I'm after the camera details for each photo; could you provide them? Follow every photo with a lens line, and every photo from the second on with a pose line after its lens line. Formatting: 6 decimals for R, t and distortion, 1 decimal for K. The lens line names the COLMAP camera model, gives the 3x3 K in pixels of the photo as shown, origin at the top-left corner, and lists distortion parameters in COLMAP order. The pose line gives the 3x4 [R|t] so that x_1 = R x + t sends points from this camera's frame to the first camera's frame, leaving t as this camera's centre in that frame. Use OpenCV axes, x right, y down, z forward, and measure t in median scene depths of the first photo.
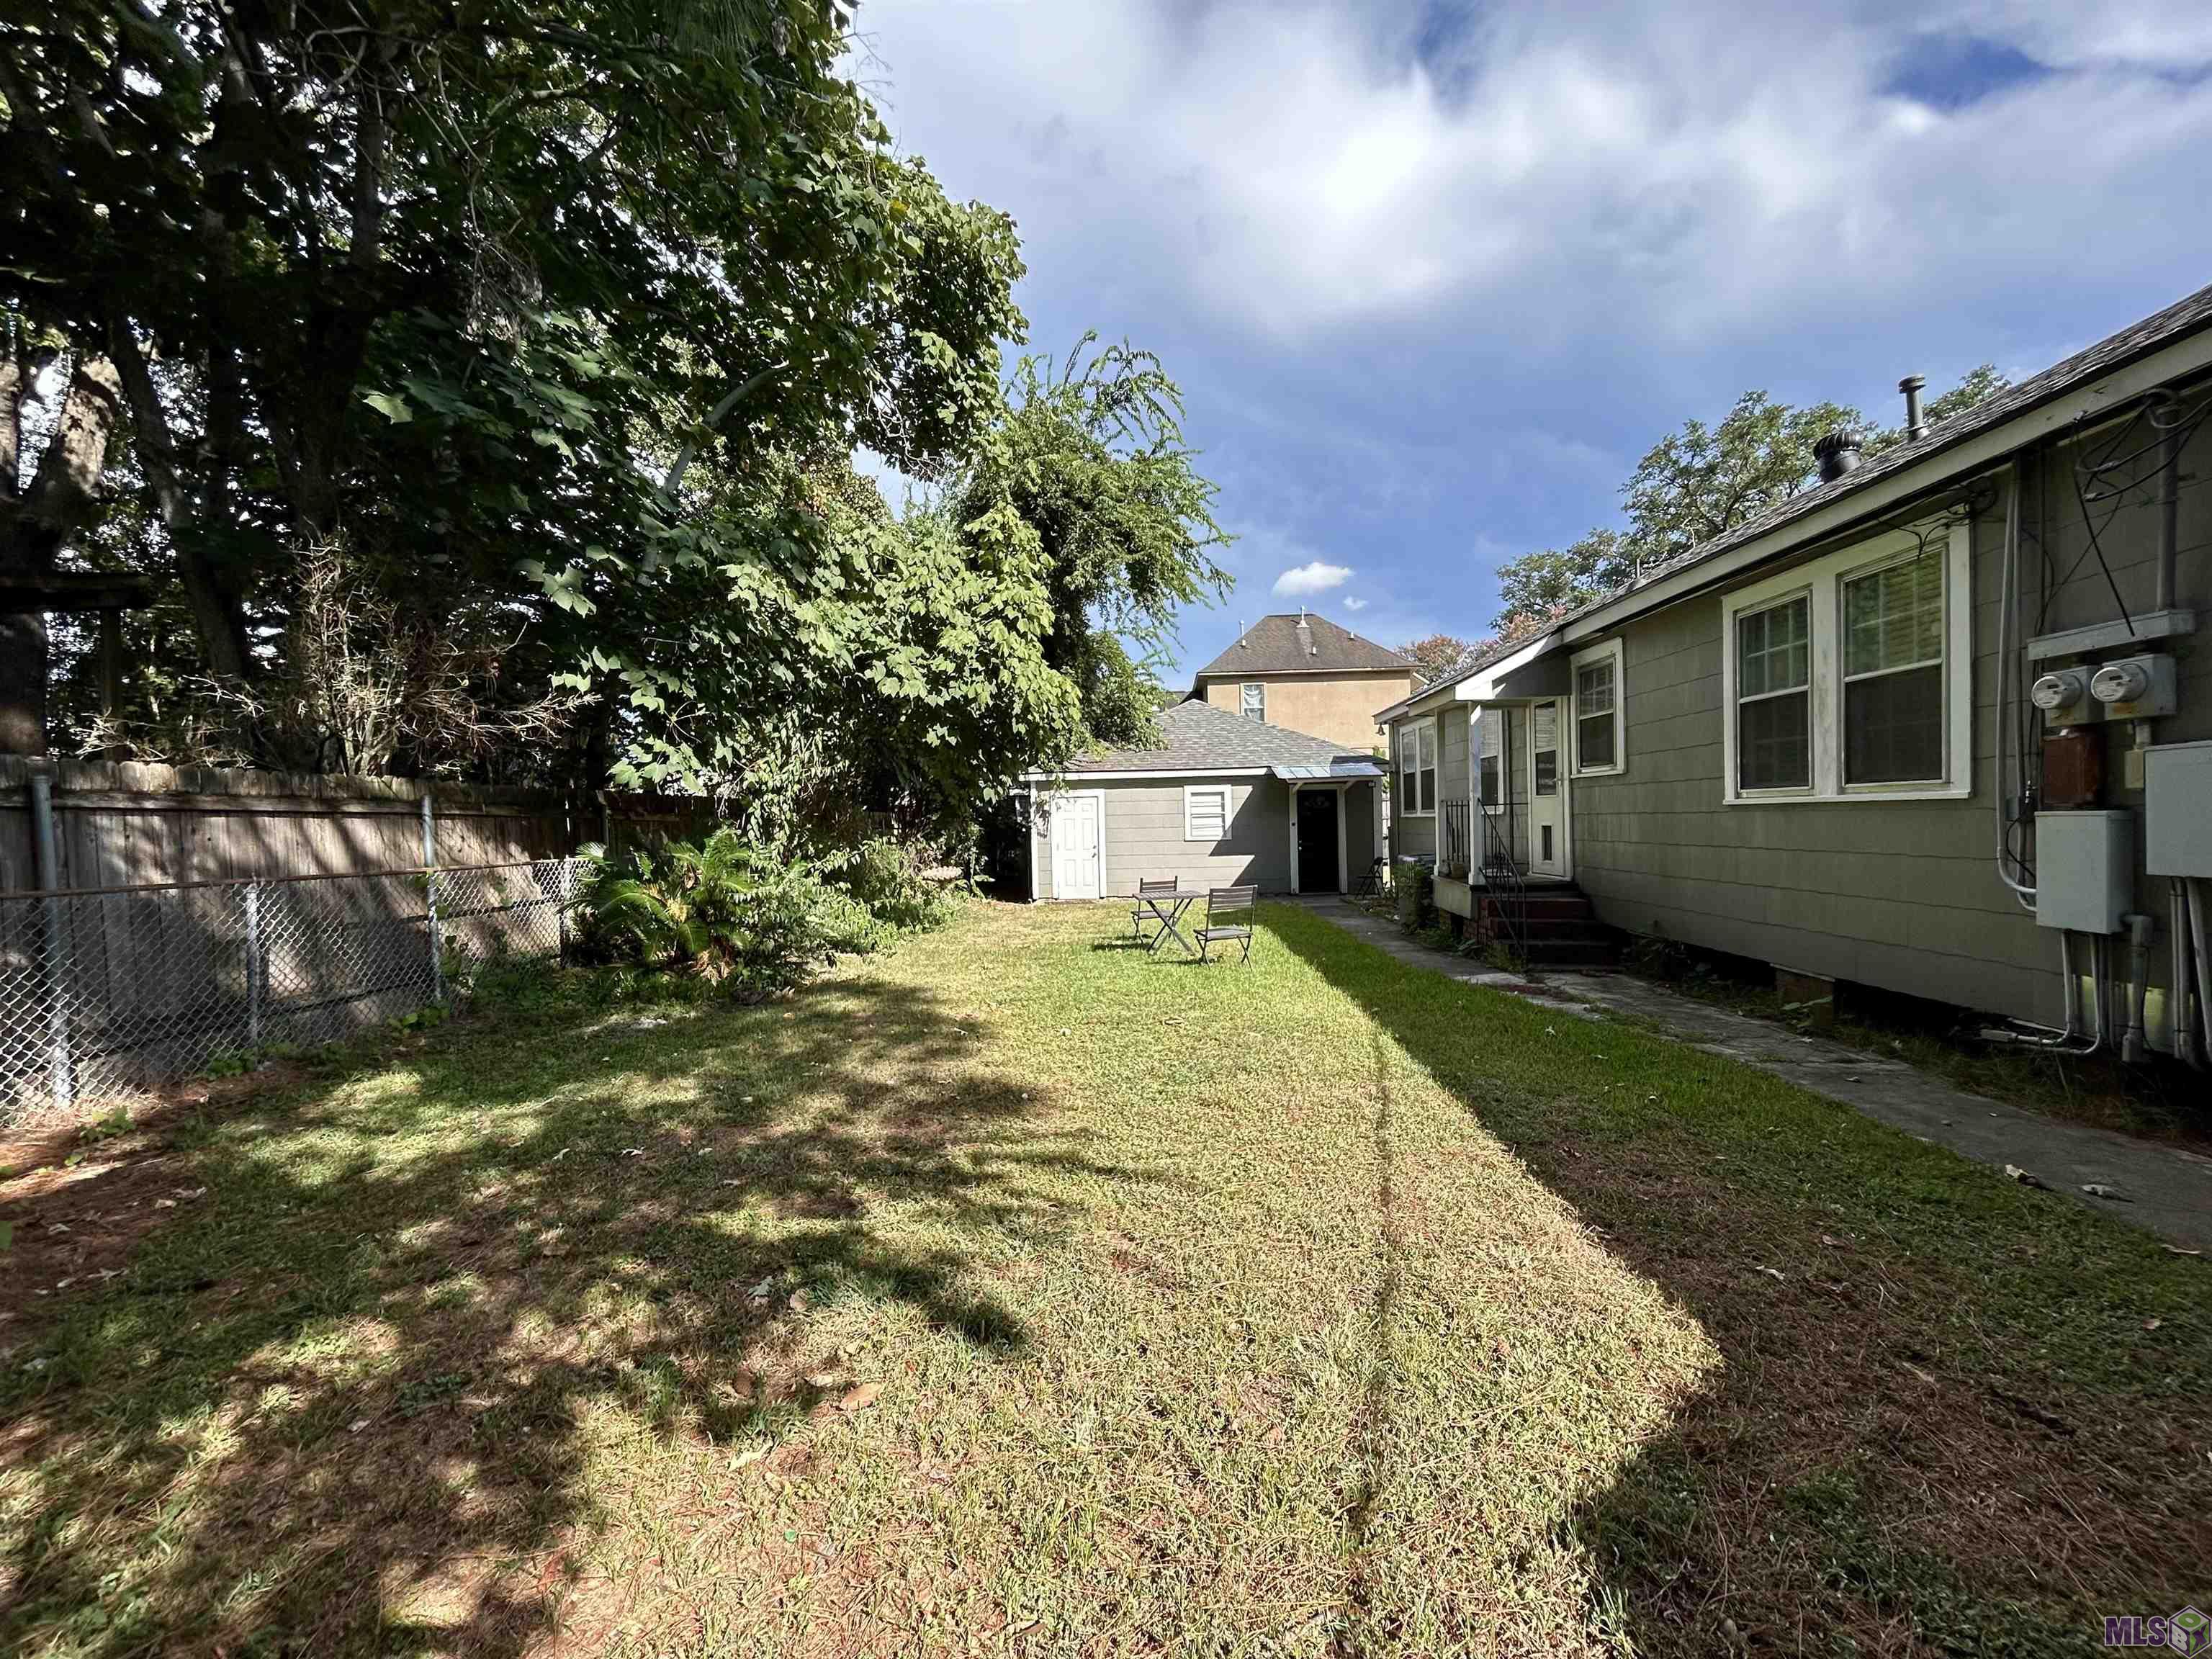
lens RADIAL K [[907.6, 0, 1103.6], [0, 907.6, 826.3], [0, 0, 1]] dist [0.009050, 0.000387]
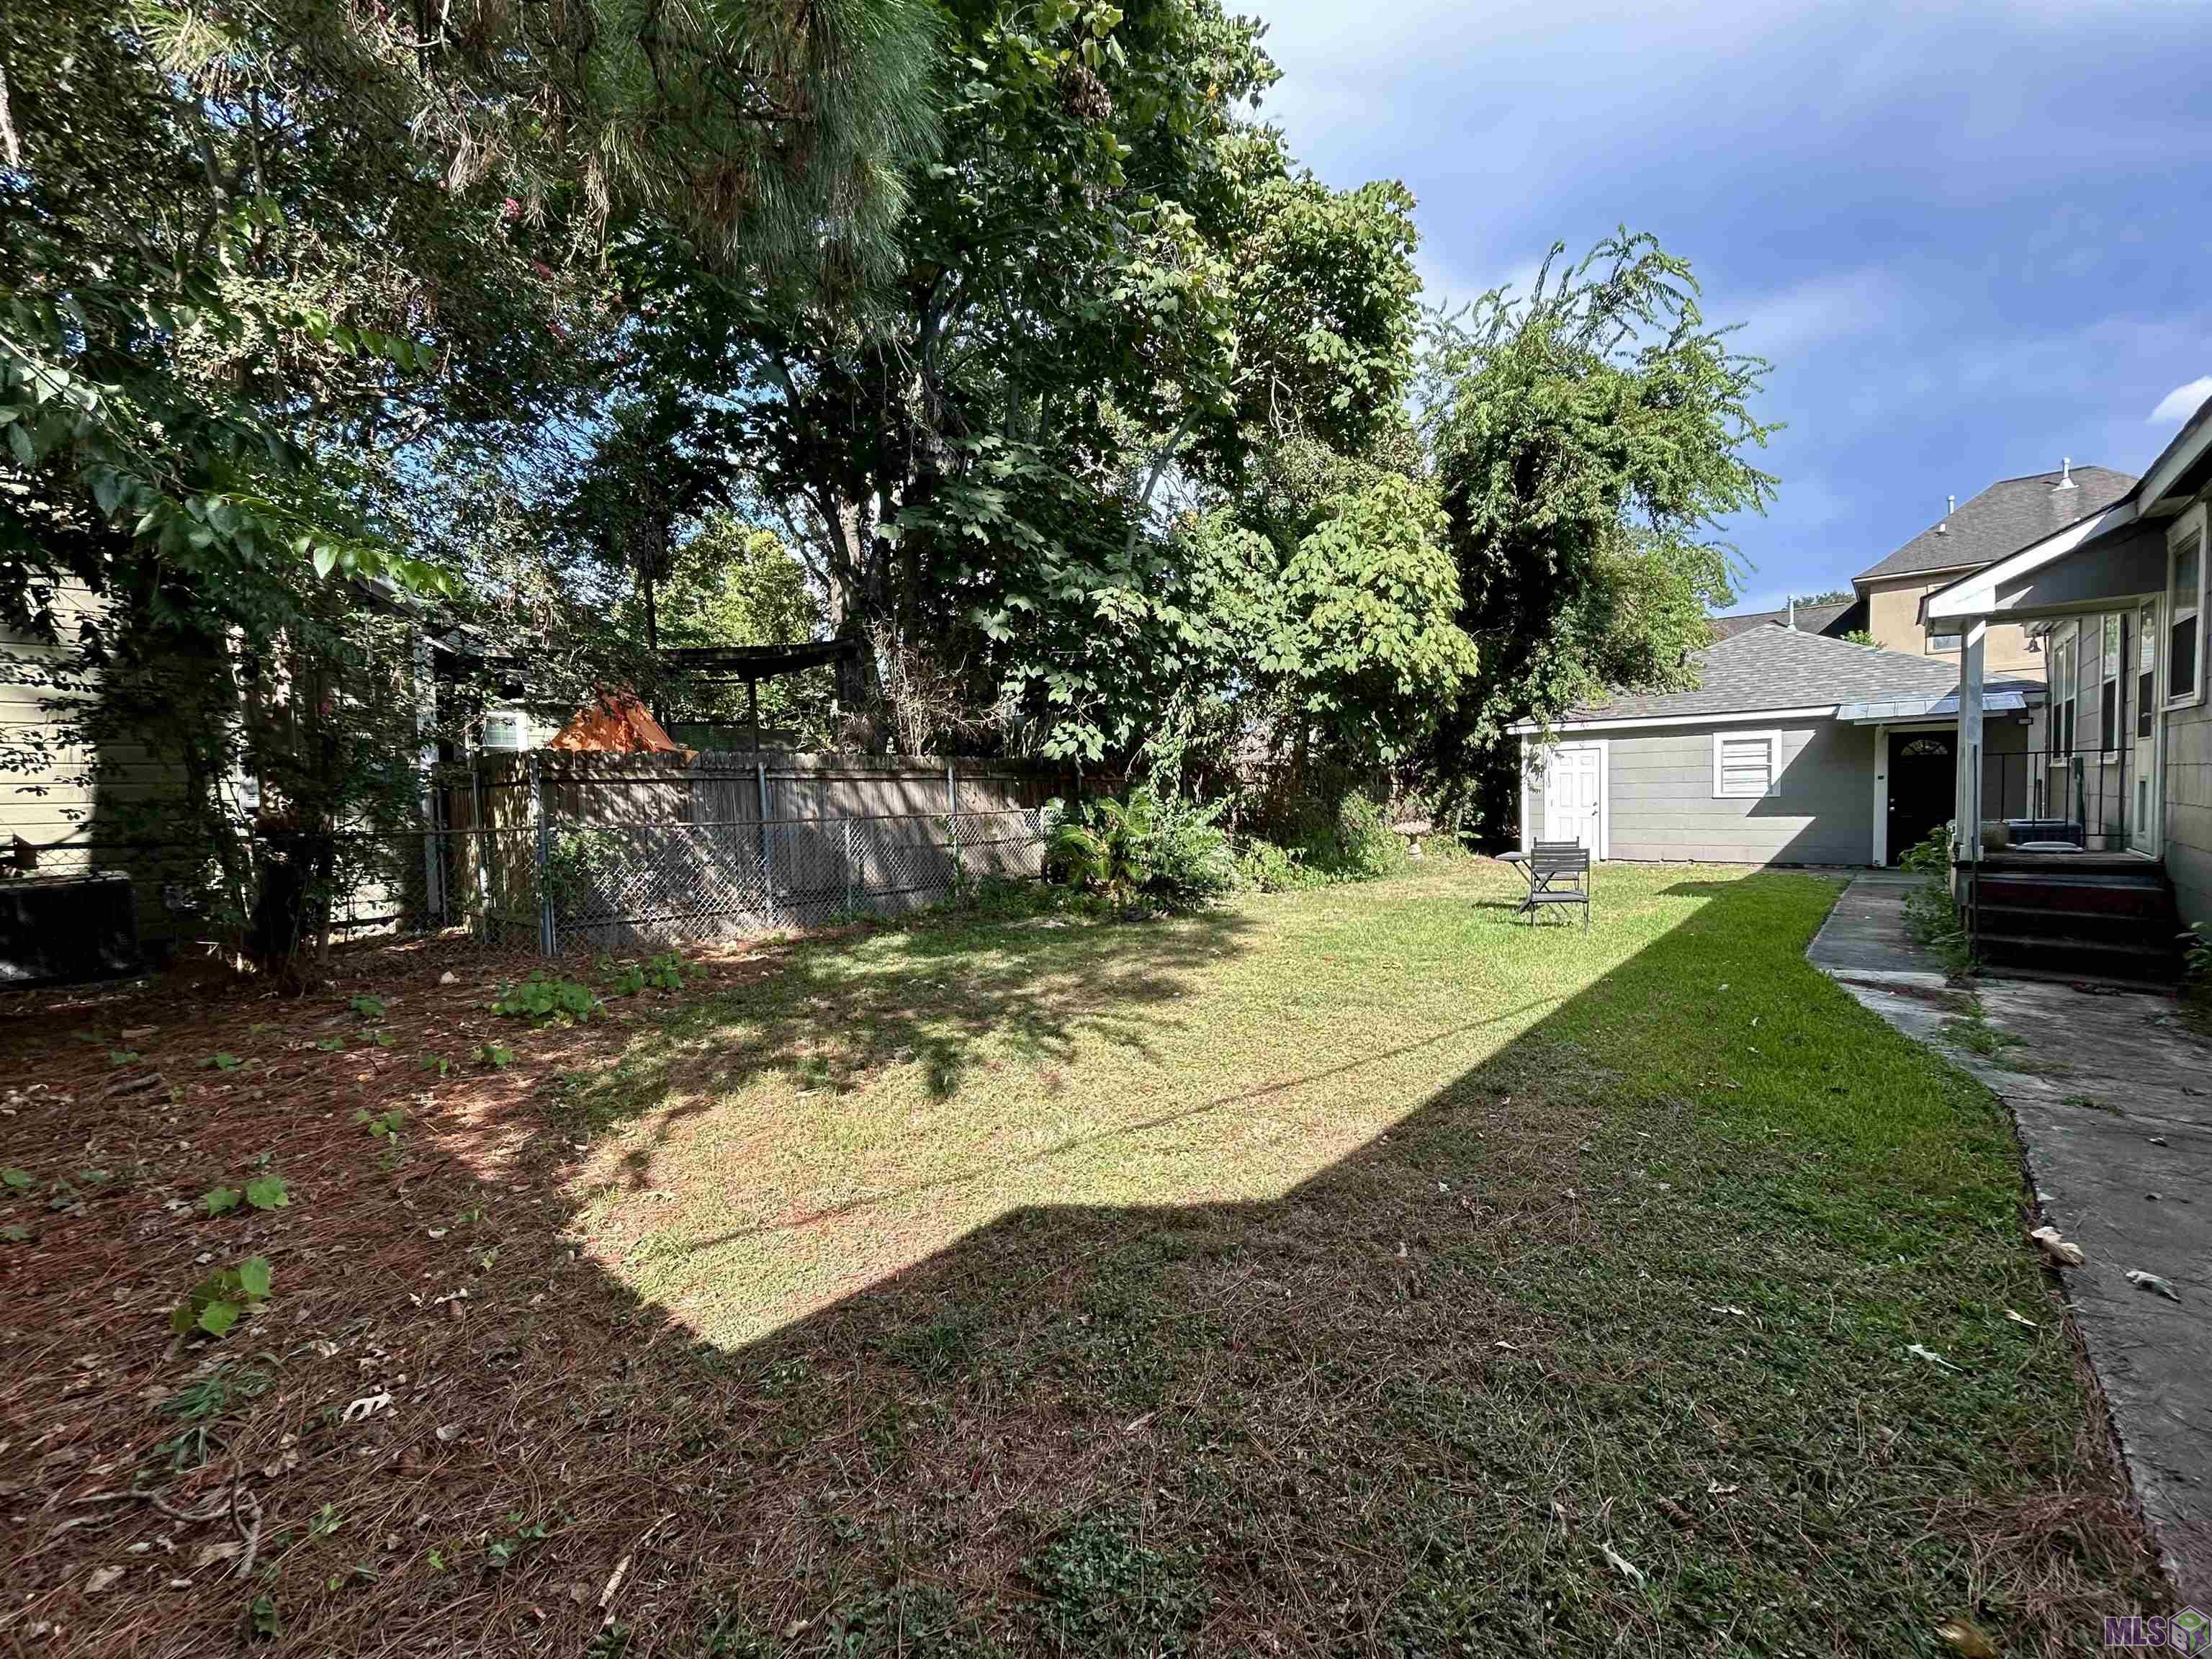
lens RADIAL K [[899.7, 0, 1106.4], [0, 899.7, 832.5], [0, 0, 1]] dist [-0.002405, 0.002597]
pose [[0.785972, 0.030697, -0.617500, 0.356921], [0.006116, 0.998332, 0.057413, -0.007527], [0.618232, -0.048901, 0.784473, -0.036146]]
